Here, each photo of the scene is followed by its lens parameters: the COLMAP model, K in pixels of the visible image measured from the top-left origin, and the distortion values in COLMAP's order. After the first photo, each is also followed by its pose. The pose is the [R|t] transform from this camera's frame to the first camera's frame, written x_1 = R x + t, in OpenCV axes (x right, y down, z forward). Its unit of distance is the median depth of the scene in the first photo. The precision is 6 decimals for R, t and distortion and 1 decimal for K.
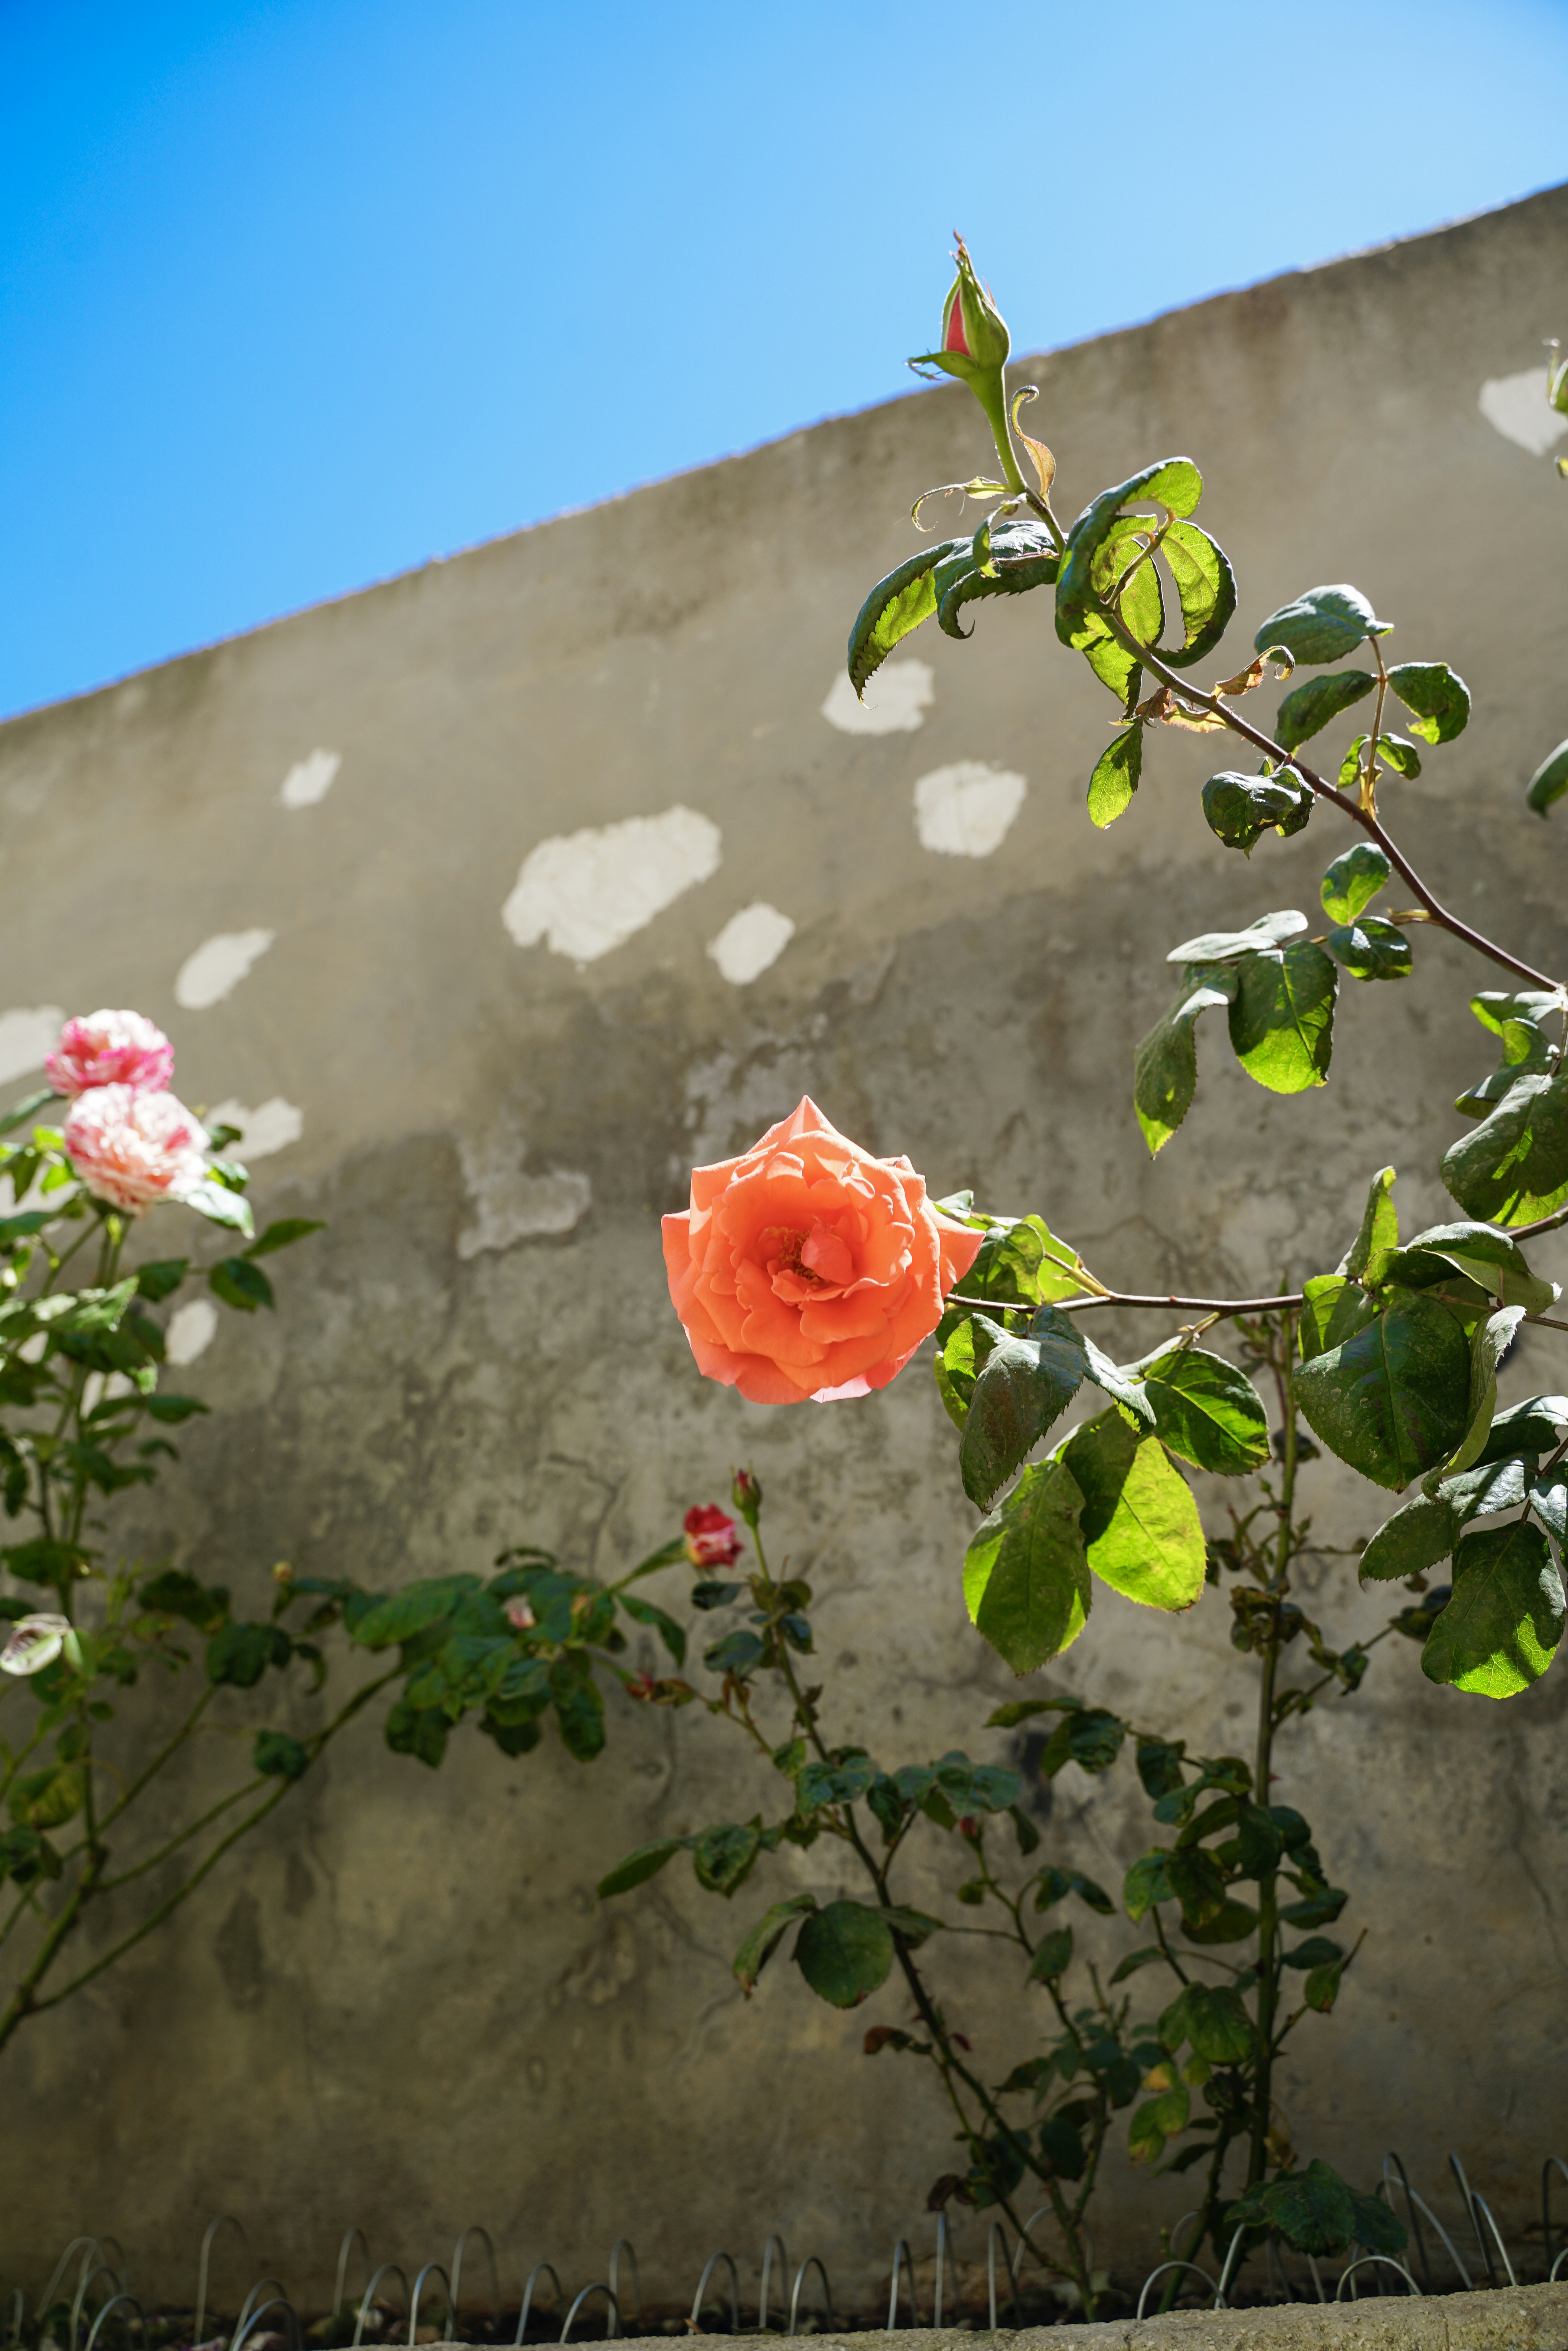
lens RADIAL K [[1909.1, 0, 807.0], [0, 1909.1, 1161.3], [0, 0, 1]] dist [-0.111726, 0.072196]
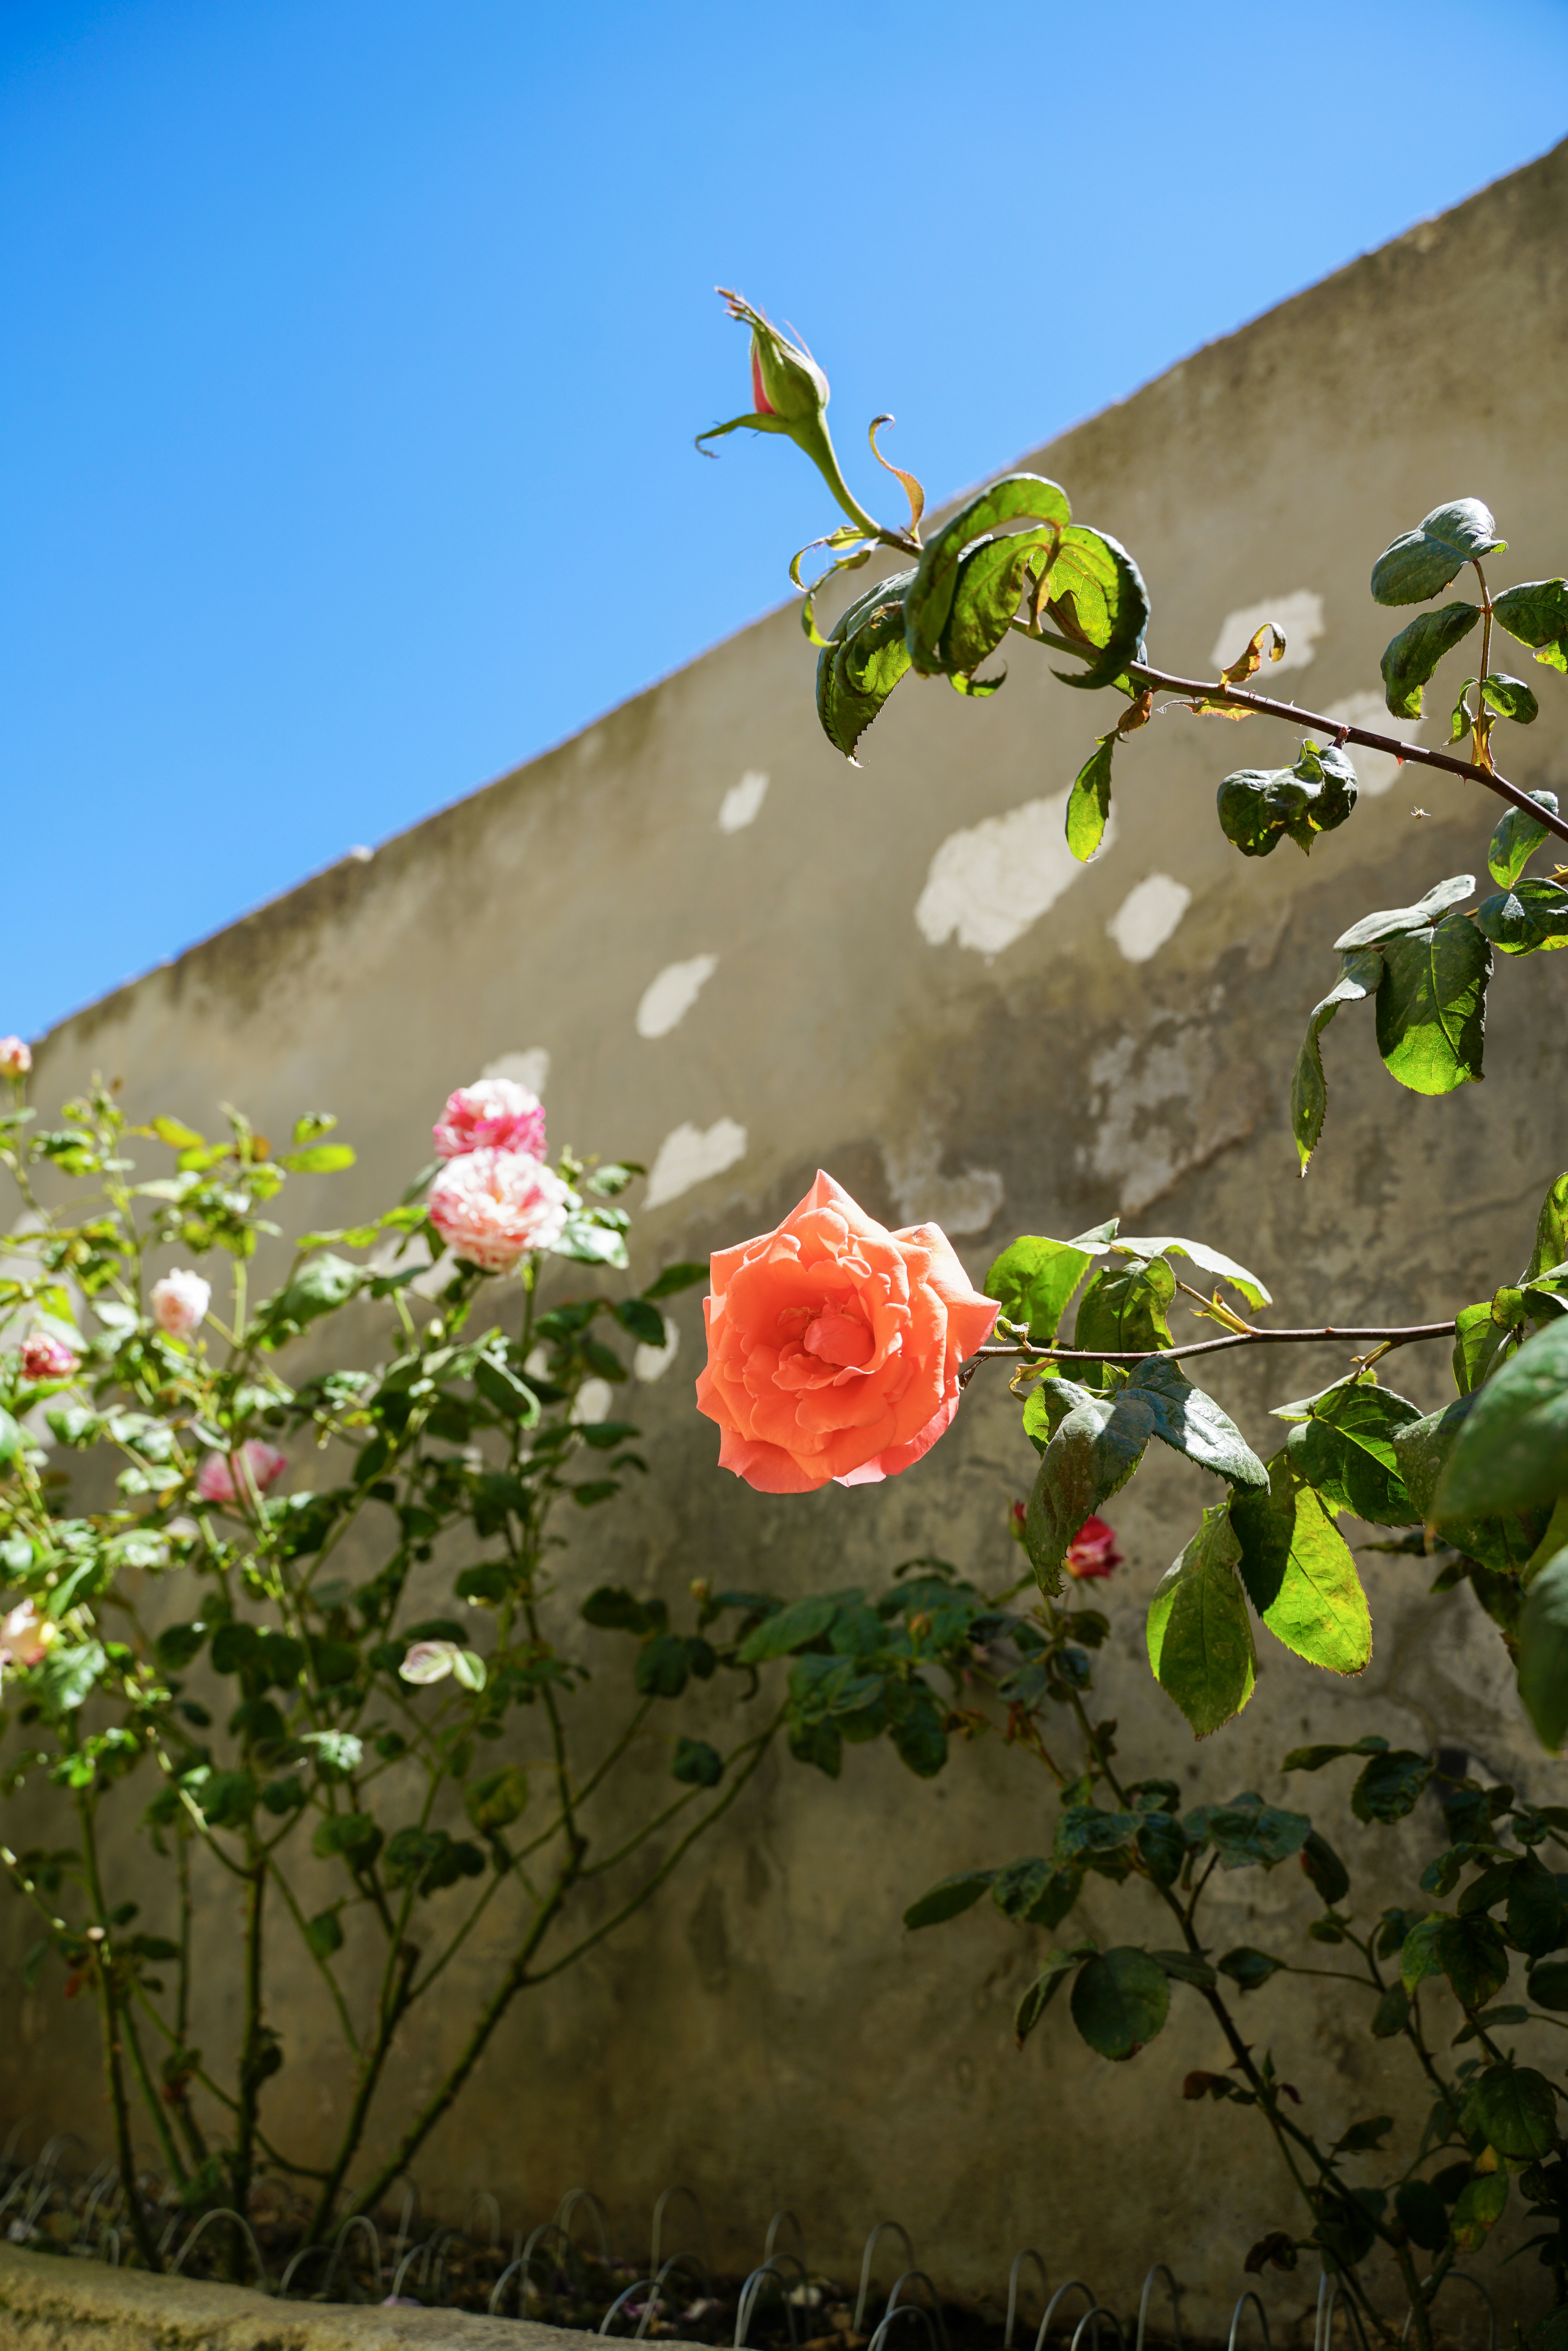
lens RADIAL K [[1909.1, 0, 787.1], [0, 1909.1, 1169.9], [0, 0, 1]] dist [-0.111726, 0.072196]
pose [[0.930077, -0.082937, -0.357880, 0.147590], [0.095703, 0.995246, 0.018073, -0.024429], [0.354679, -0.051059, 0.933593, 0.036945]]
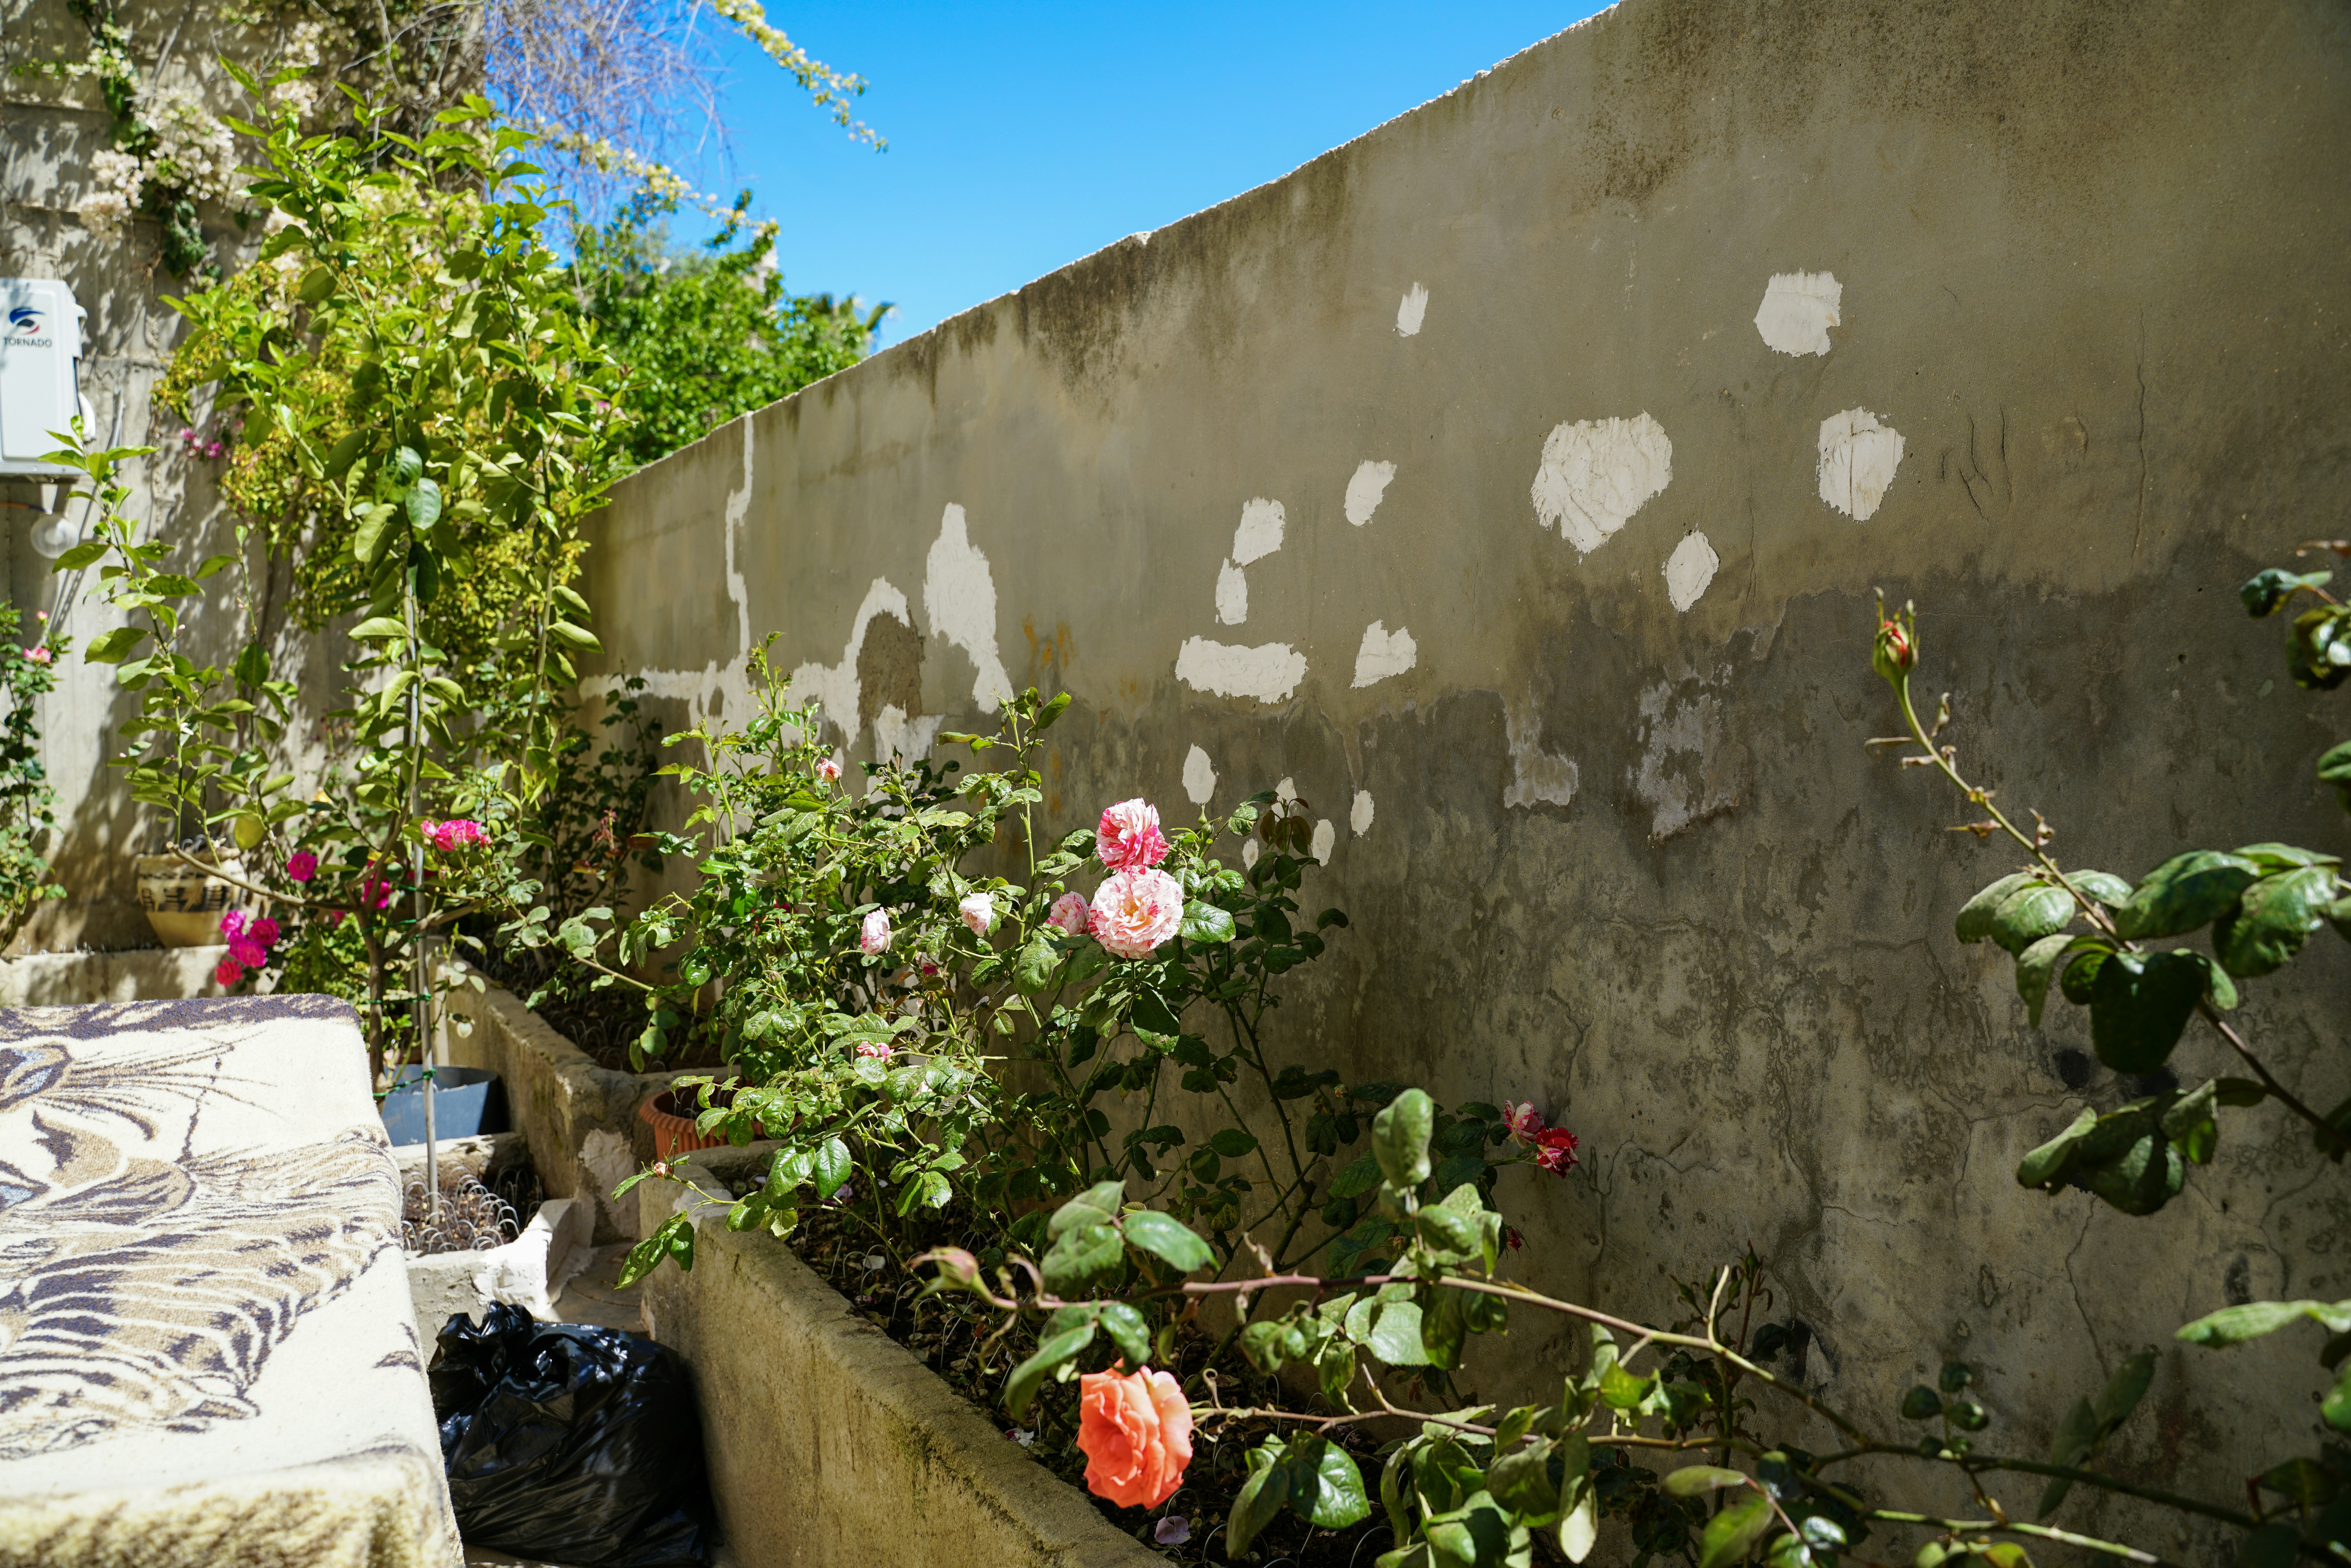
lens RADIAL K [[1909.1, 0, 1168.7], [0, 1909.1, 775.5], [0, 0, 1]] dist [-0.111726, 0.072196]
pose [[0.741059, 0.094803, -0.664713, 0.549141], [0.252826, 0.877719, 0.407047, -0.598848], [0.622021, -0.469703, 0.626473, 0.059715]]
